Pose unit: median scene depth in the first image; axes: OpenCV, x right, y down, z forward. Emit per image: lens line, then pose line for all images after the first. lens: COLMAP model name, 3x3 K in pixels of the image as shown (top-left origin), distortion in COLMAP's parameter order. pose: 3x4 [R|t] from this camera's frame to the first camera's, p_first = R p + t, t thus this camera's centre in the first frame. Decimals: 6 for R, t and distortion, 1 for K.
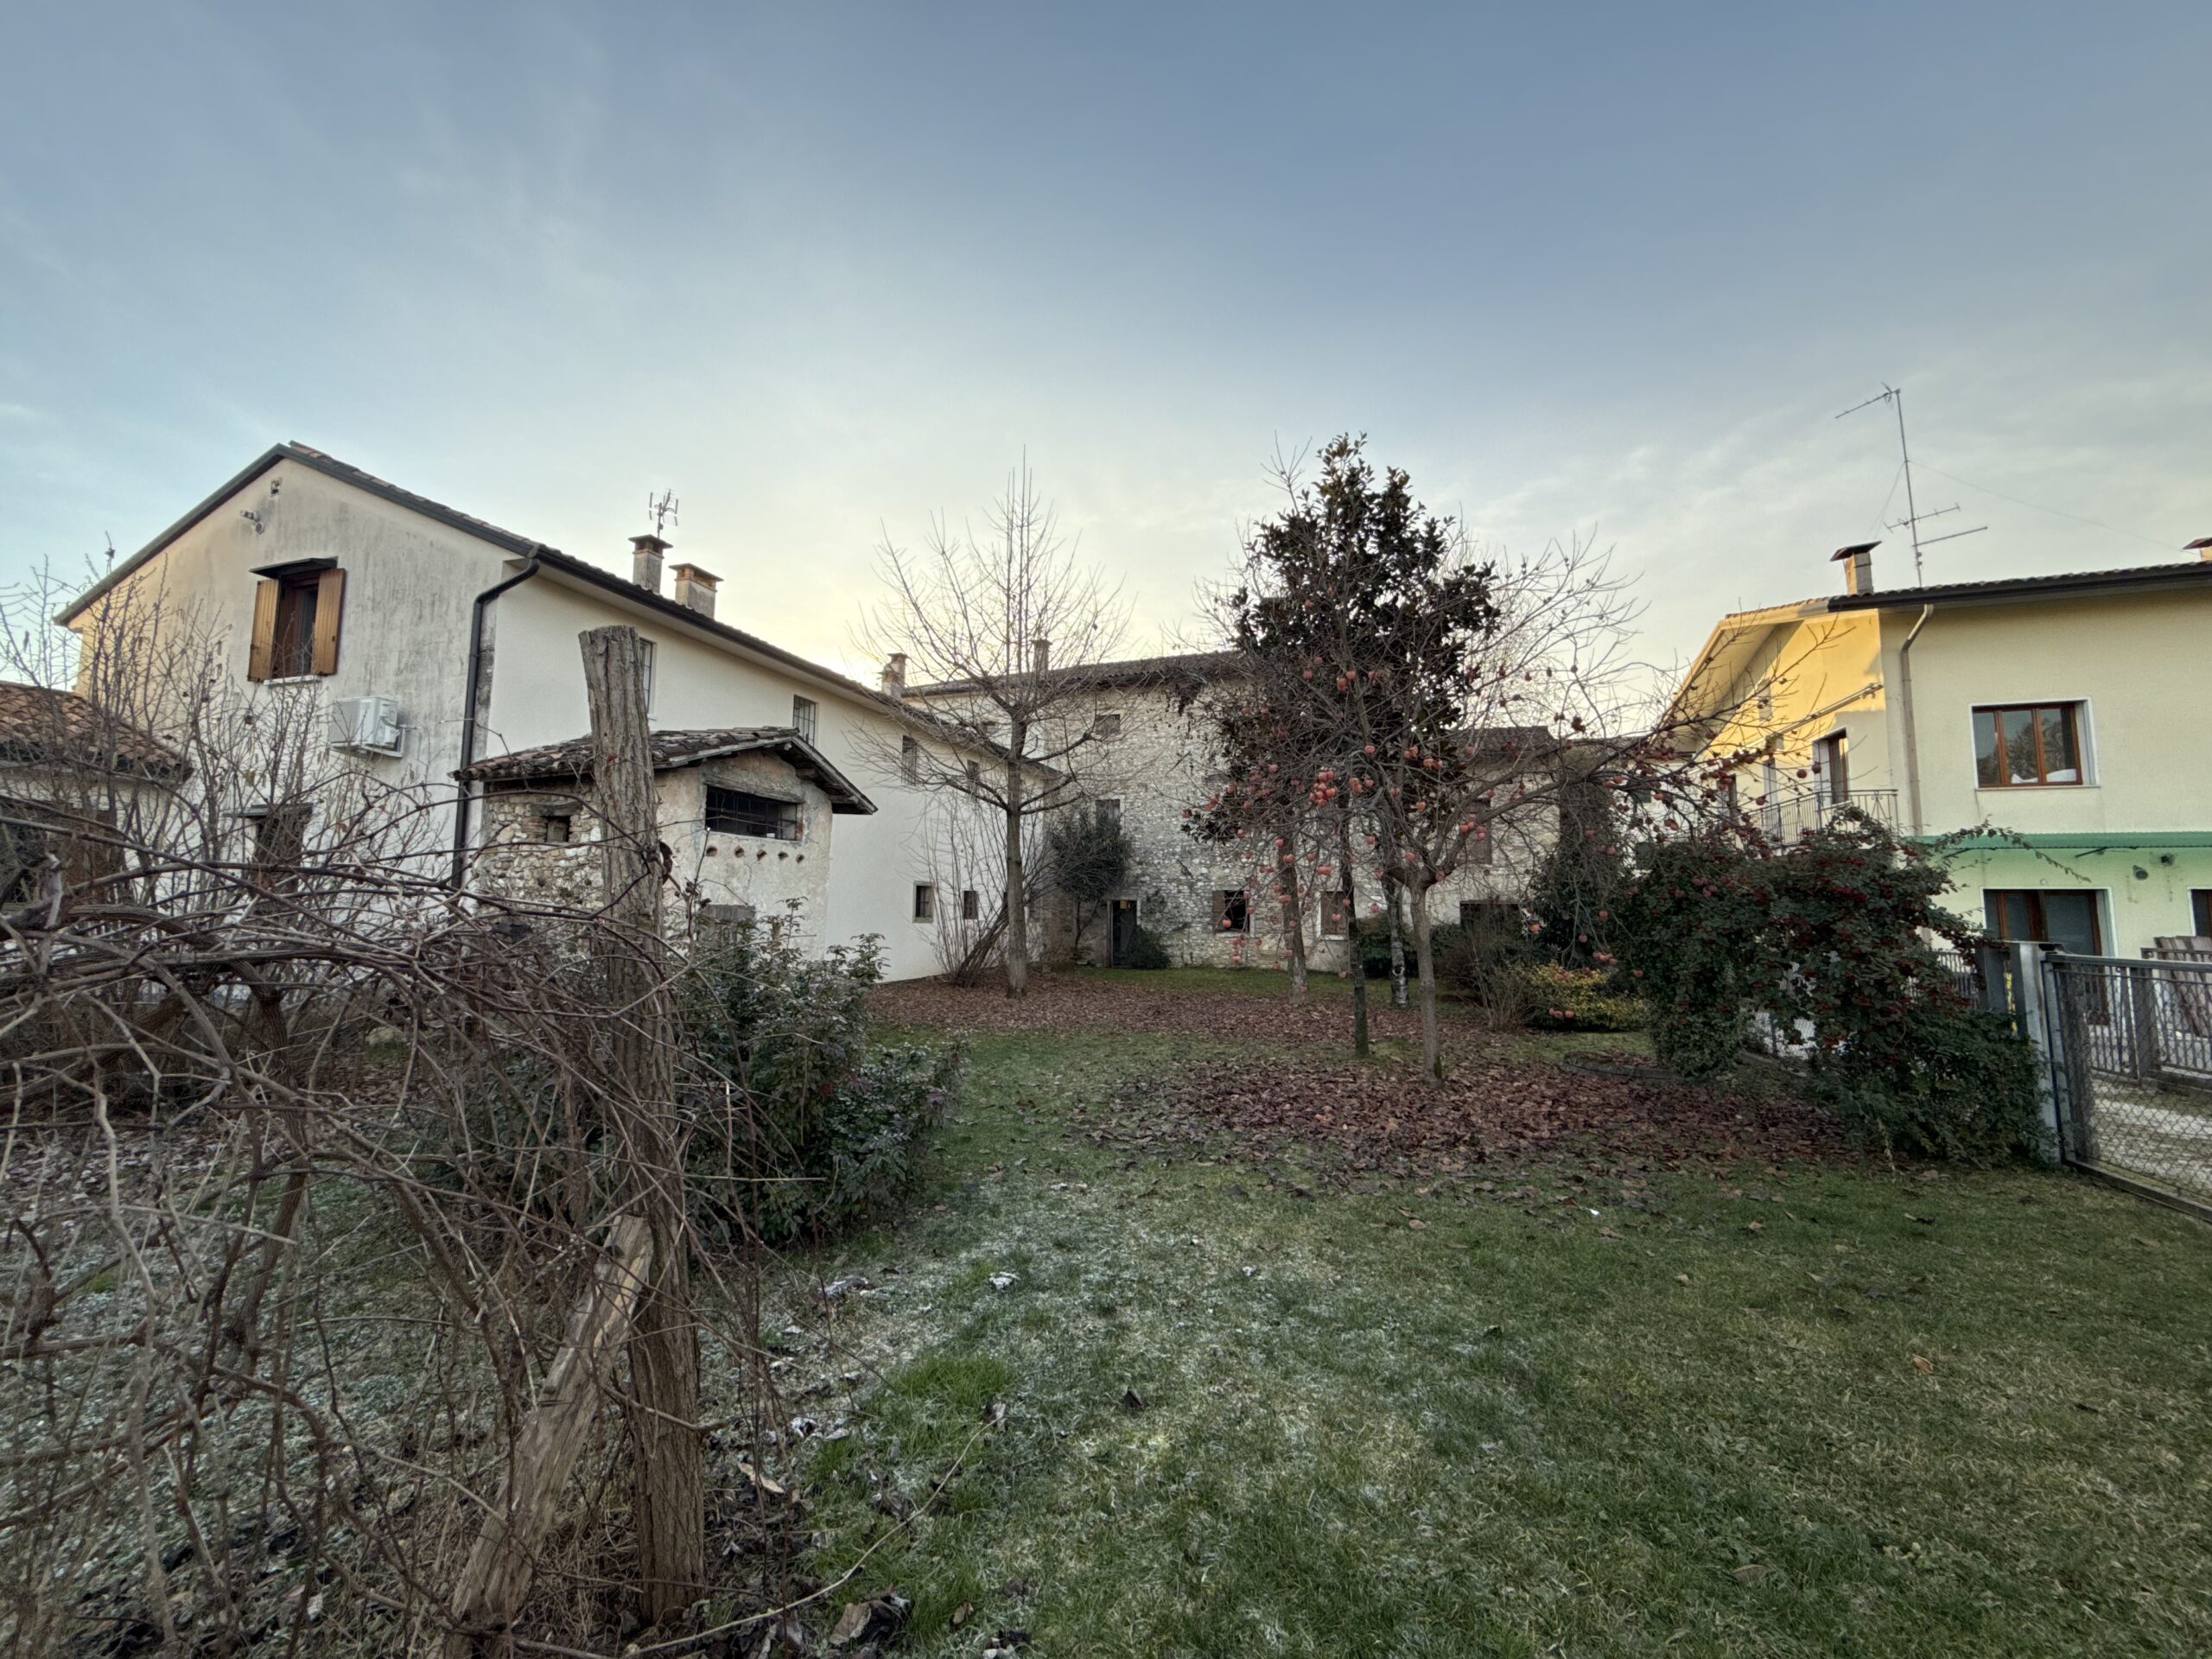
lens RADIAL K [[878.3, 0, 1100.4], [0, 878.3, 831.5], [0, 0, 1]] dist [-0.000284, -0.000115]
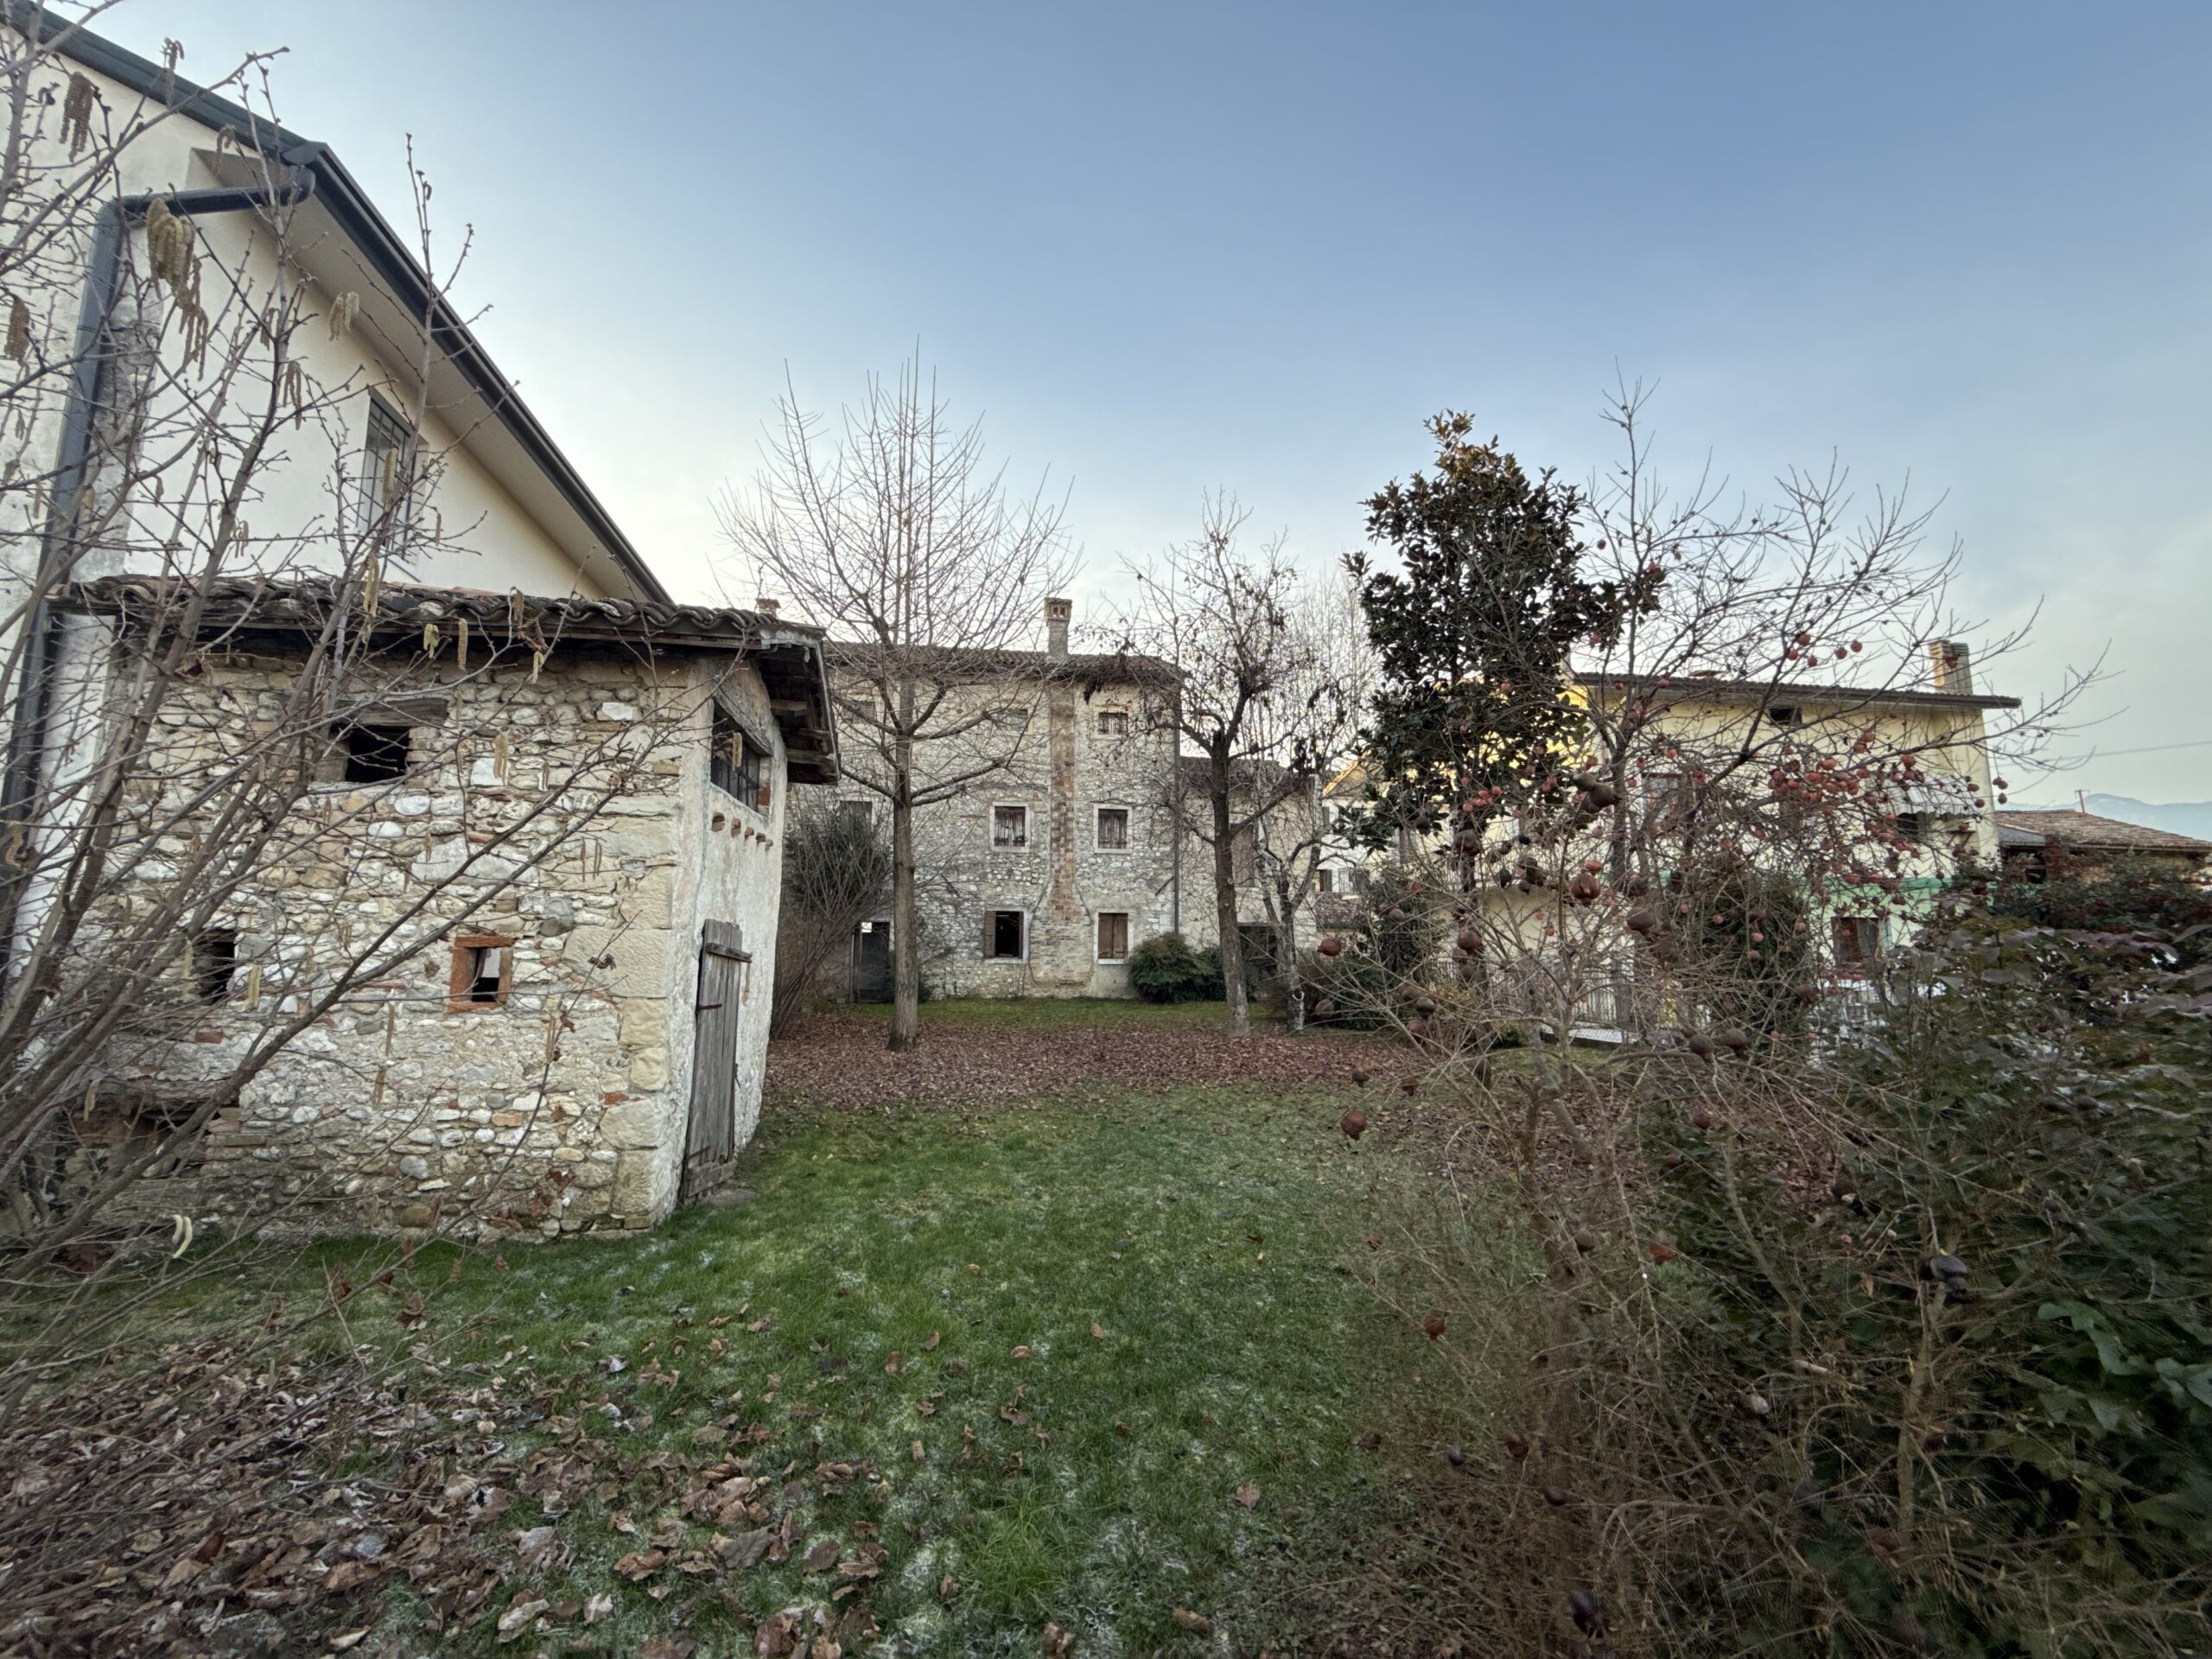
lens RADIAL K [[878.3, 0, 1100.4], [0, 878.3, 831.5], [0, 0, 1]] dist [-0.000284, -0.000115]
pose [[0.875119, 0.053493, 0.480941, -0.252300], [-0.040164, 0.998471, -0.037972, 0.020169], [-0.482237, 0.013914, 0.875930, 0.208349]]
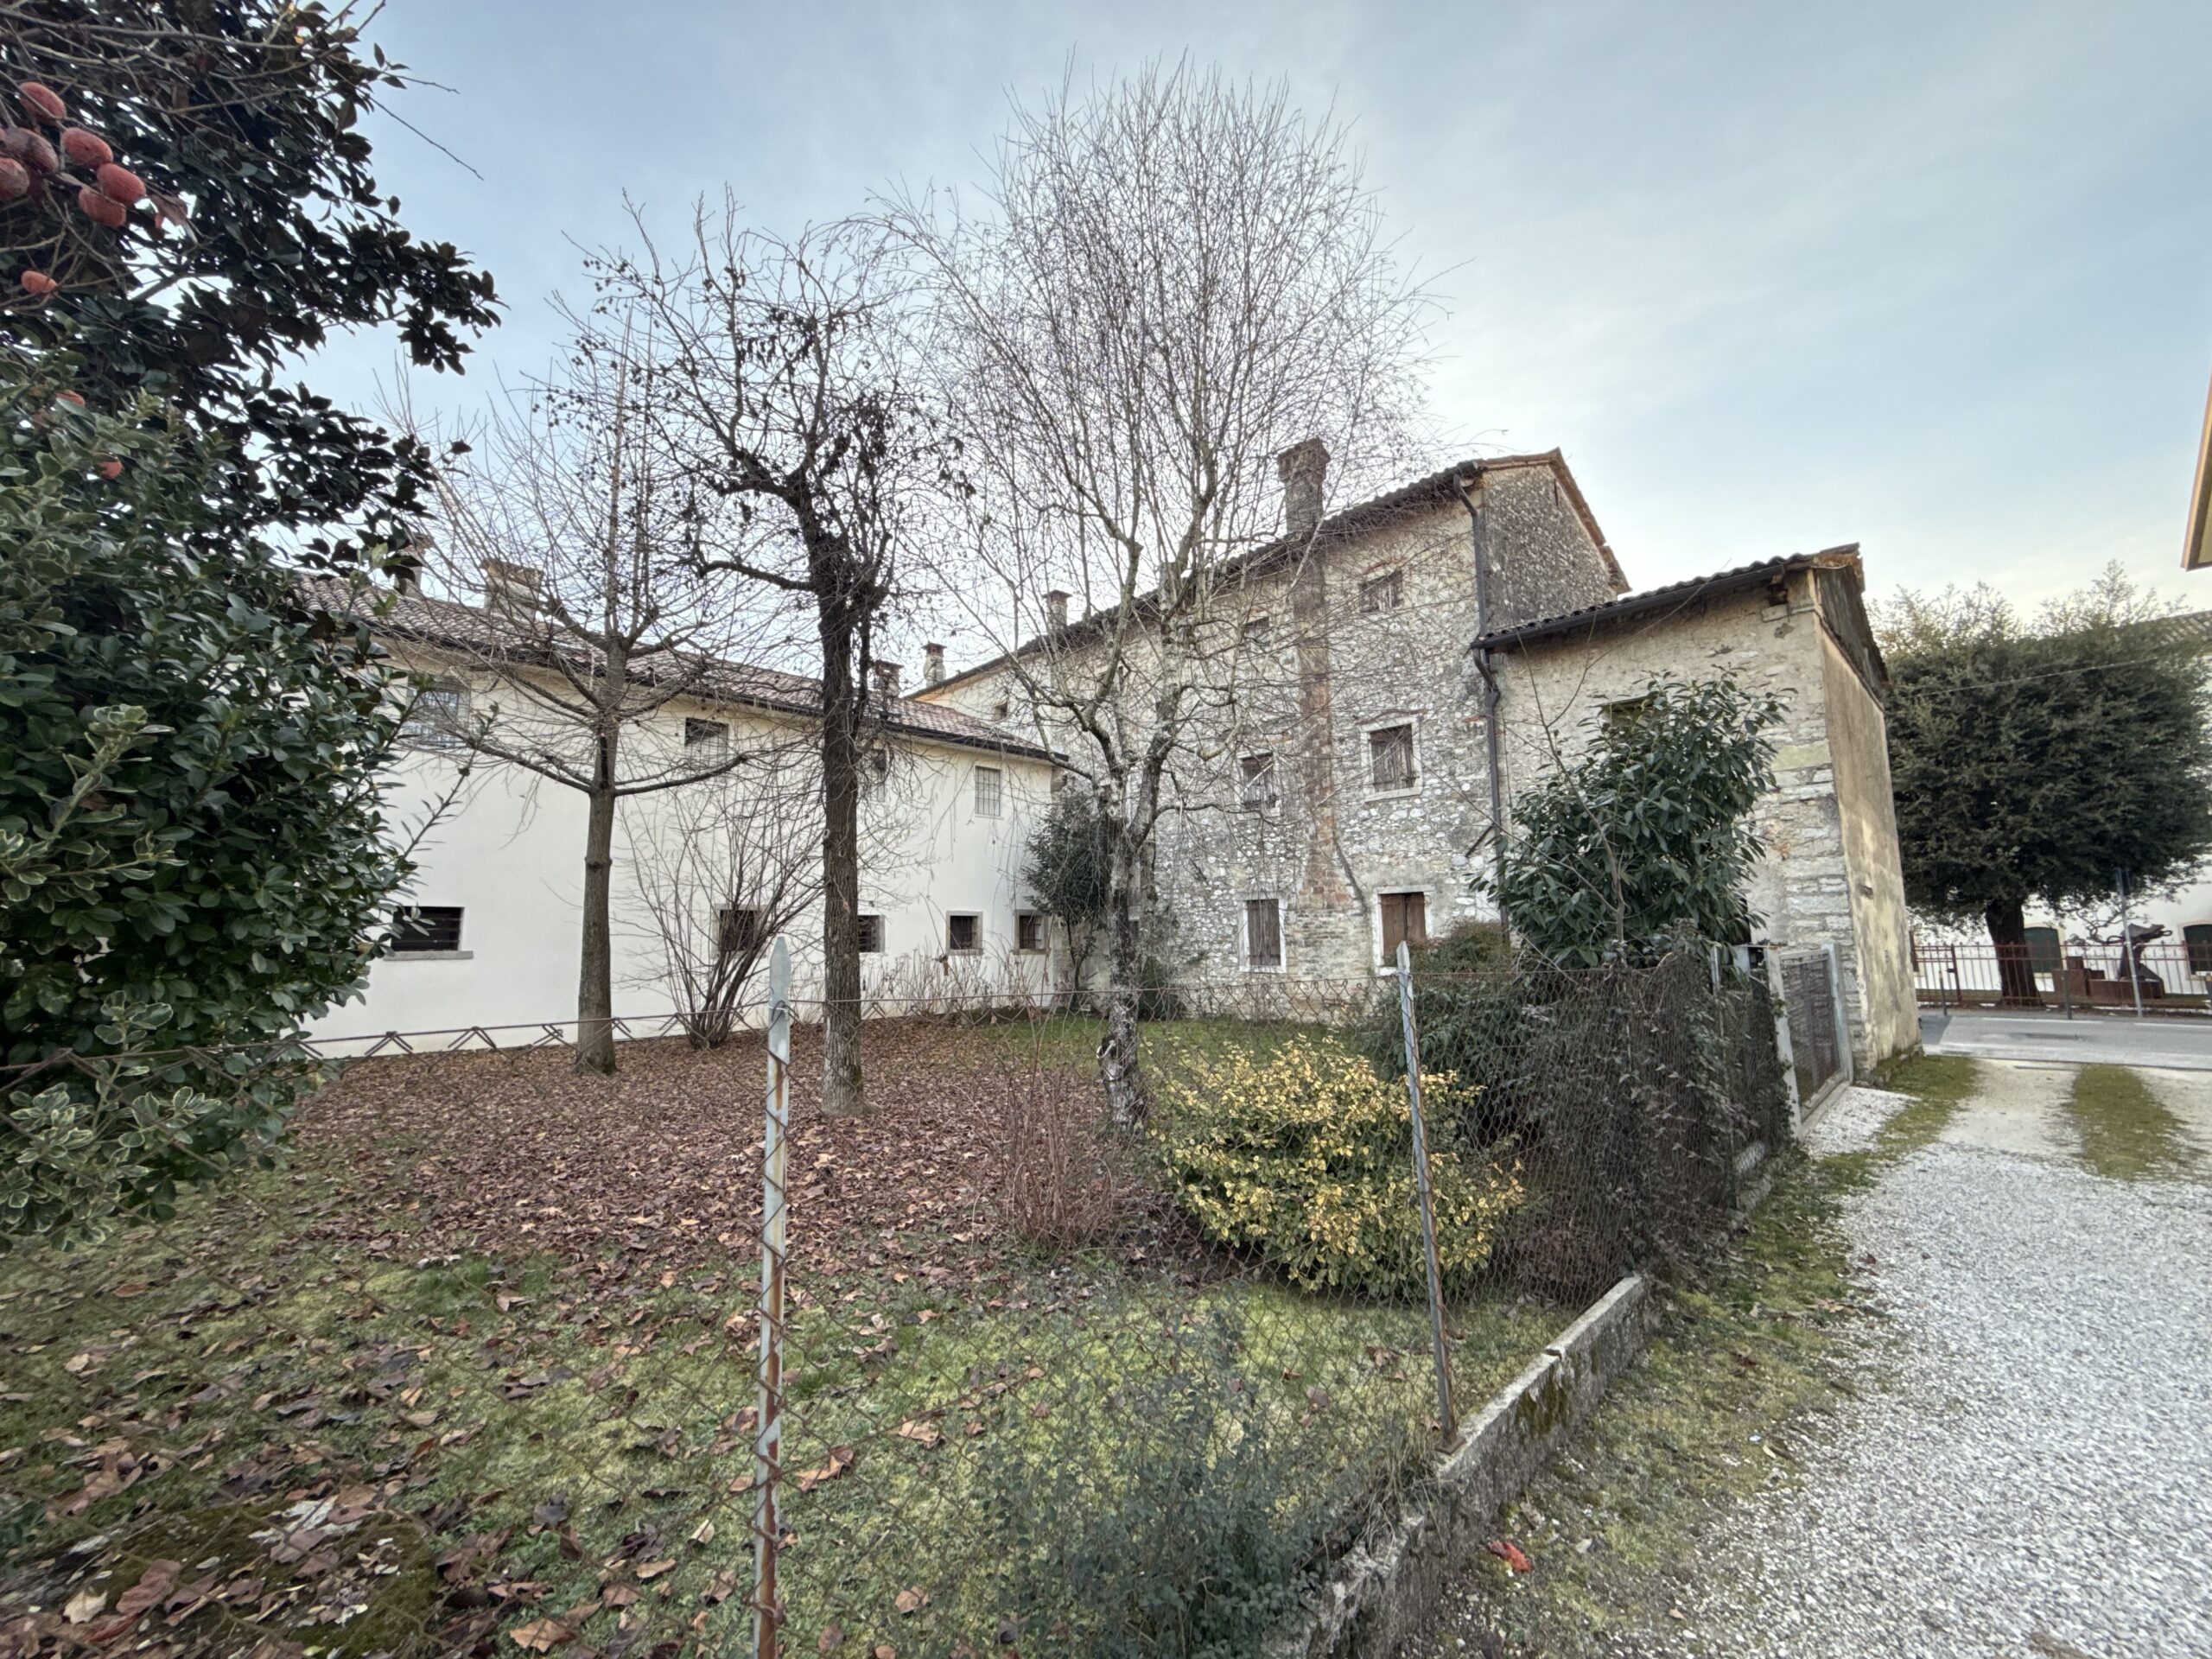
lens RADIAL K [[878.3, 0, 1100.4], [0, 878.3, 831.5], [0, 0, 1]] dist [-0.000284, -0.000115]
pose [[0.883084, -0.082806, -0.461851, 0.444299], [0.065681, 0.996429, -0.053066, 0.054748], [0.464596, 0.016527, 0.885369, 0.466206]]
